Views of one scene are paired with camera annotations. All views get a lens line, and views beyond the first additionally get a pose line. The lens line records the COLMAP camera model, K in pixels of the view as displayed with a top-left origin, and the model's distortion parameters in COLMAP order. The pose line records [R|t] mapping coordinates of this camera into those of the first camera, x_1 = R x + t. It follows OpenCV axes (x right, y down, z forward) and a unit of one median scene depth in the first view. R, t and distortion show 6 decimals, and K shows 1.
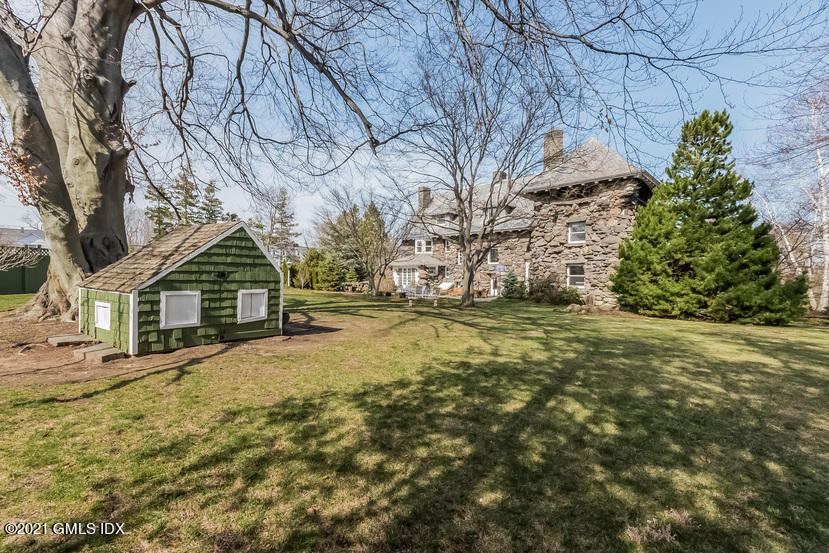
lens RADIAL K [[374.7, 0, 415.6], [0, 374.7, 276.9], [0, 0, 1]] dist [0.001053, 0.000078]
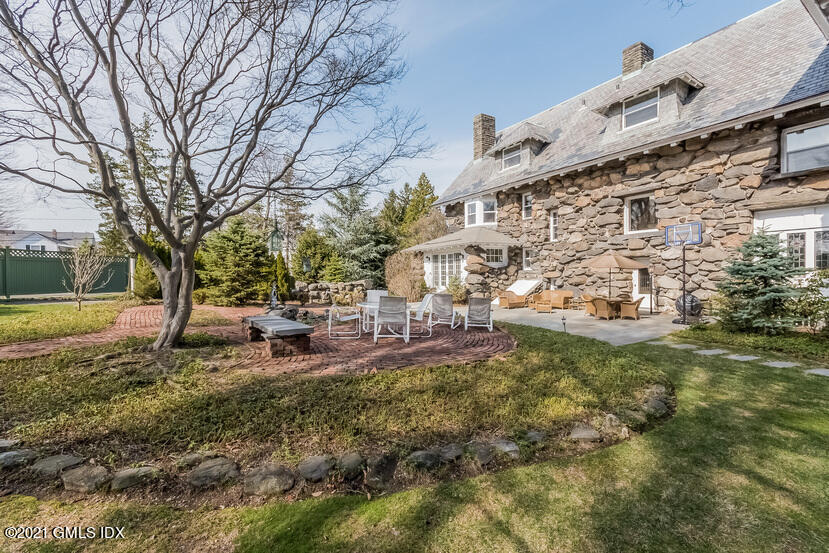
lens RADIAL K [[374.7, 0, 412.1], [0, 374.7, 279.3], [0, 0, 1]] dist [0.001053, 0.000078]
pose [[0.975020, -0.022120, -0.221015, 0.045127], [0.025531, 0.999595, 0.012587, 0.004316], [0.220647, -0.017916, 0.975189, 0.478810]]
